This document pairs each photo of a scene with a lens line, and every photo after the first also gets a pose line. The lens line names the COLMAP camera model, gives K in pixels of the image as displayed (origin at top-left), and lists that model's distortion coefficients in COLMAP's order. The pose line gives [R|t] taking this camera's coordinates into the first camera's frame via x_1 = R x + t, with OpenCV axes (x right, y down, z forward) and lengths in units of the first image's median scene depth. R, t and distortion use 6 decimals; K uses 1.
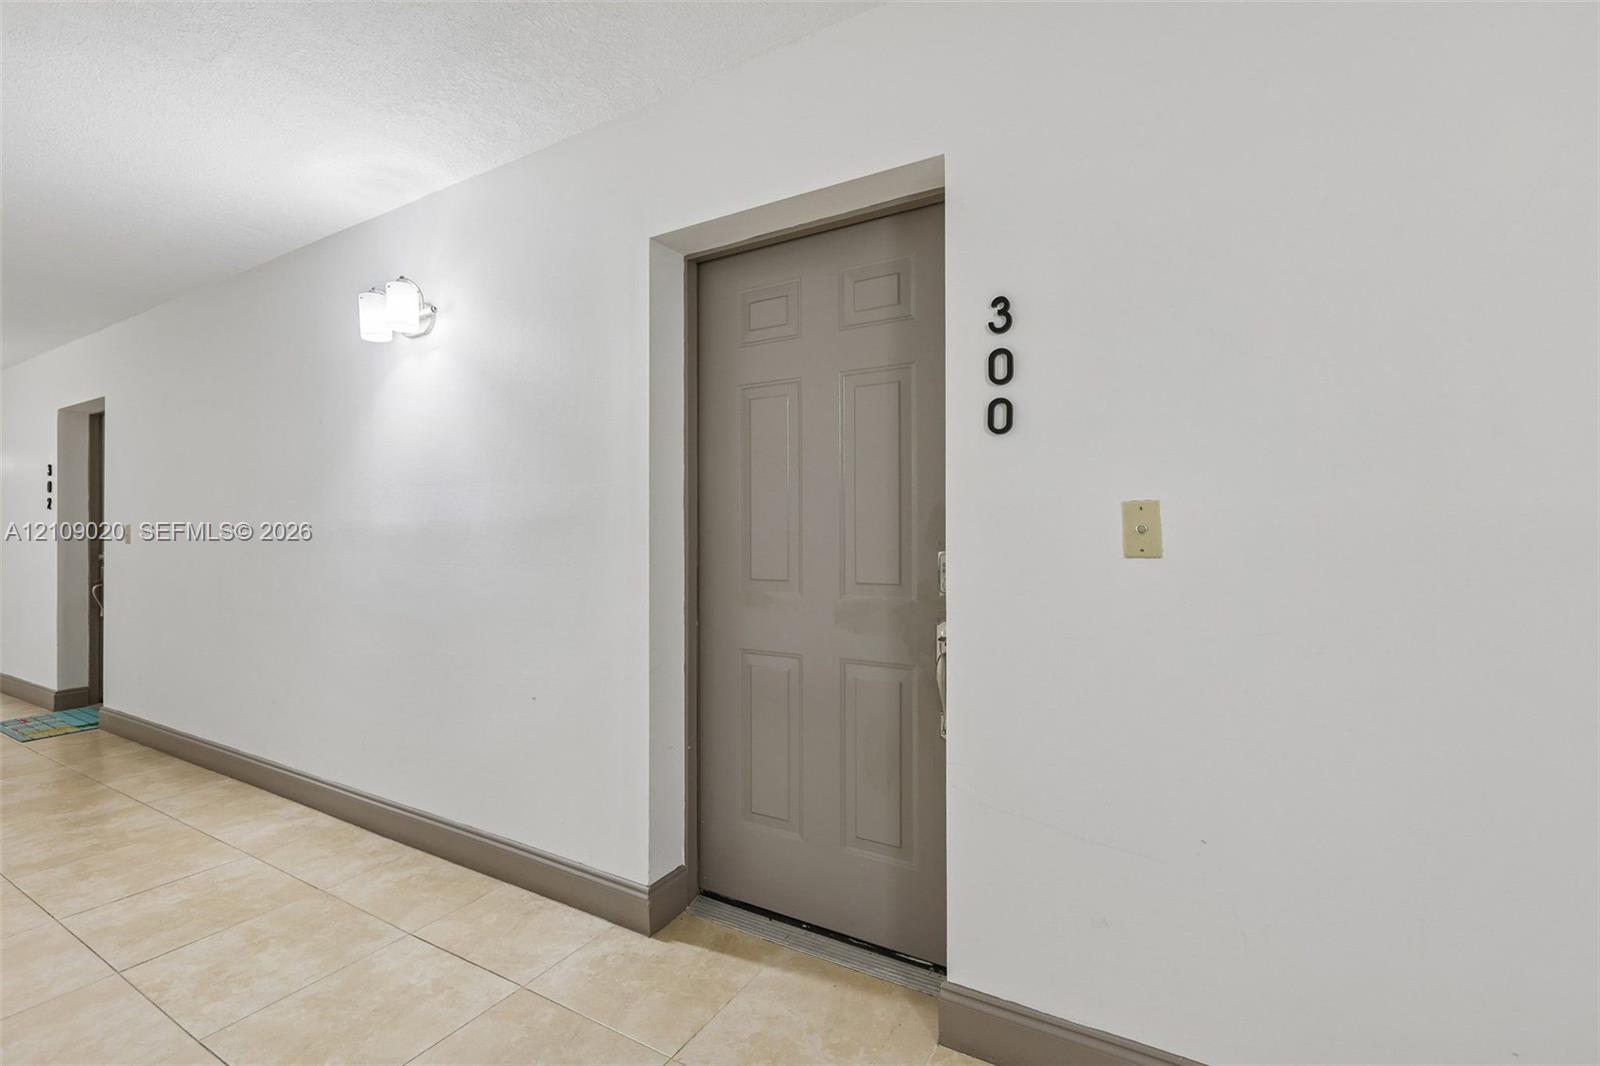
lens RADIAL K [[711.2, 0, 846.1], [0, 711.2, 535.5], [0, 0, 1]] dist [-0.000968, 0.006506]
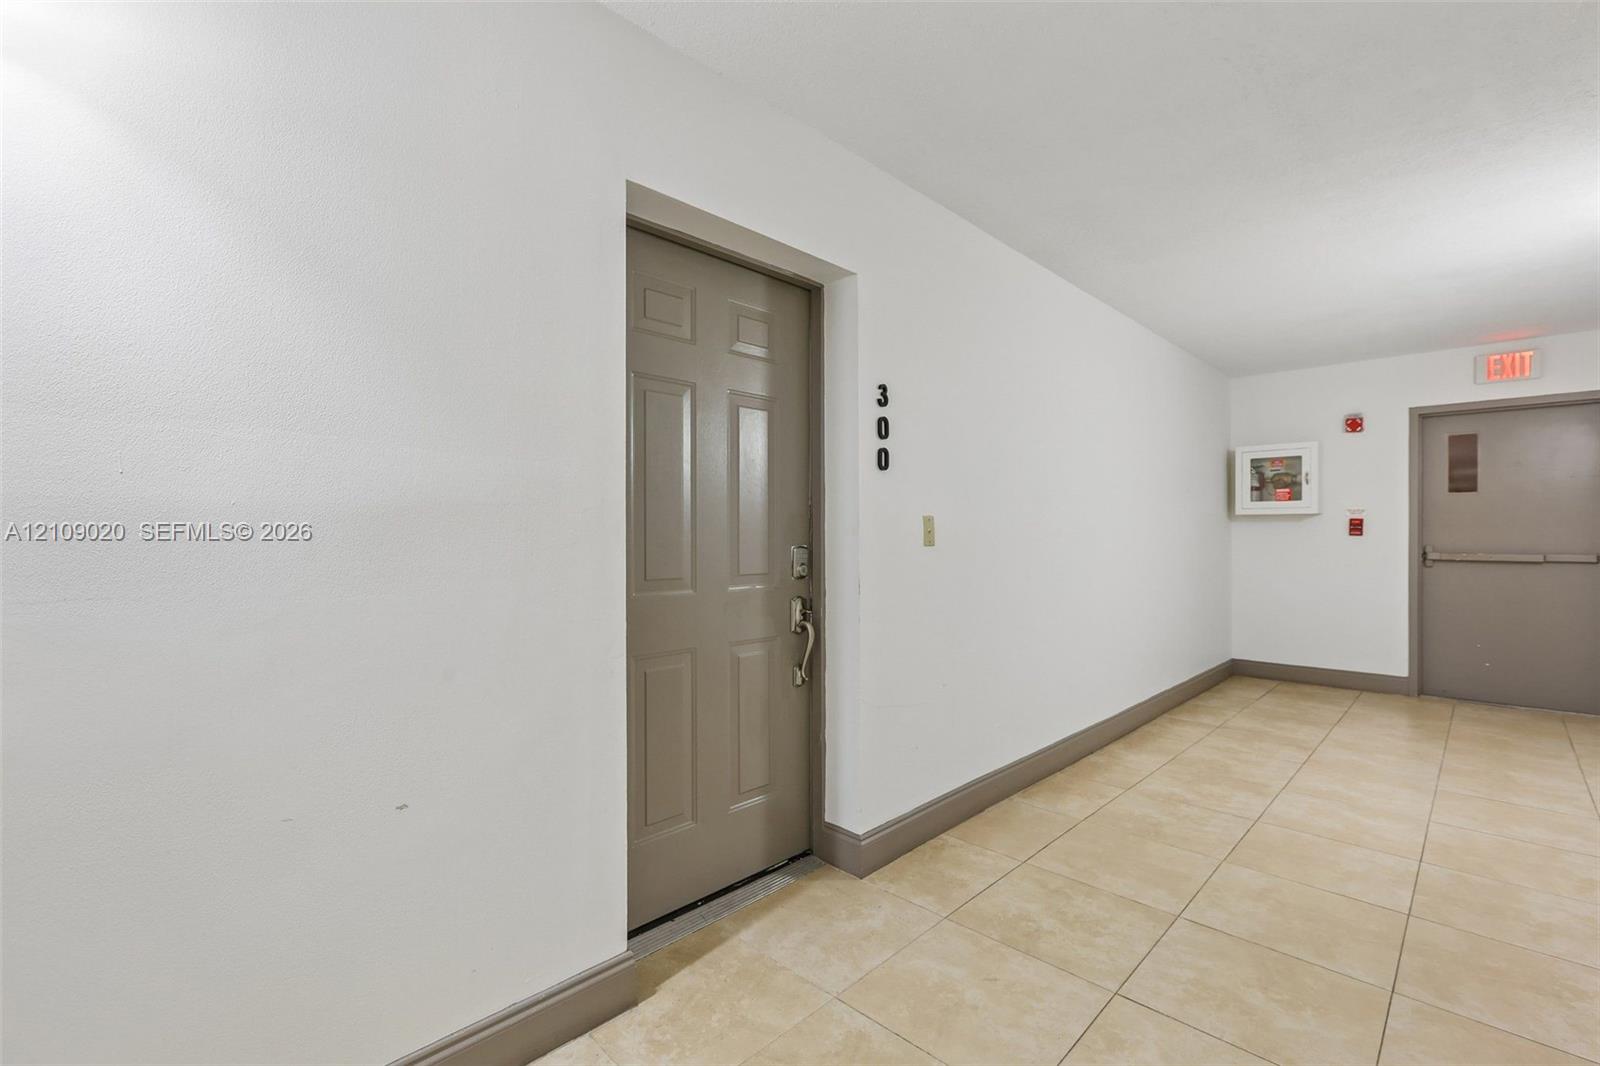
lens RADIAL K [[712.6, 0, 790.9], [0, 712.6, 532.7], [0, 0, 1]] dist [0.004773, 0.001268]
pose [[0.258098, -0.001173, 0.966118, -1.146017], [-0.002981, 0.999994, 0.002011, -0.005104], [-0.966114, -0.003399, 0.258092, 0.653524]]
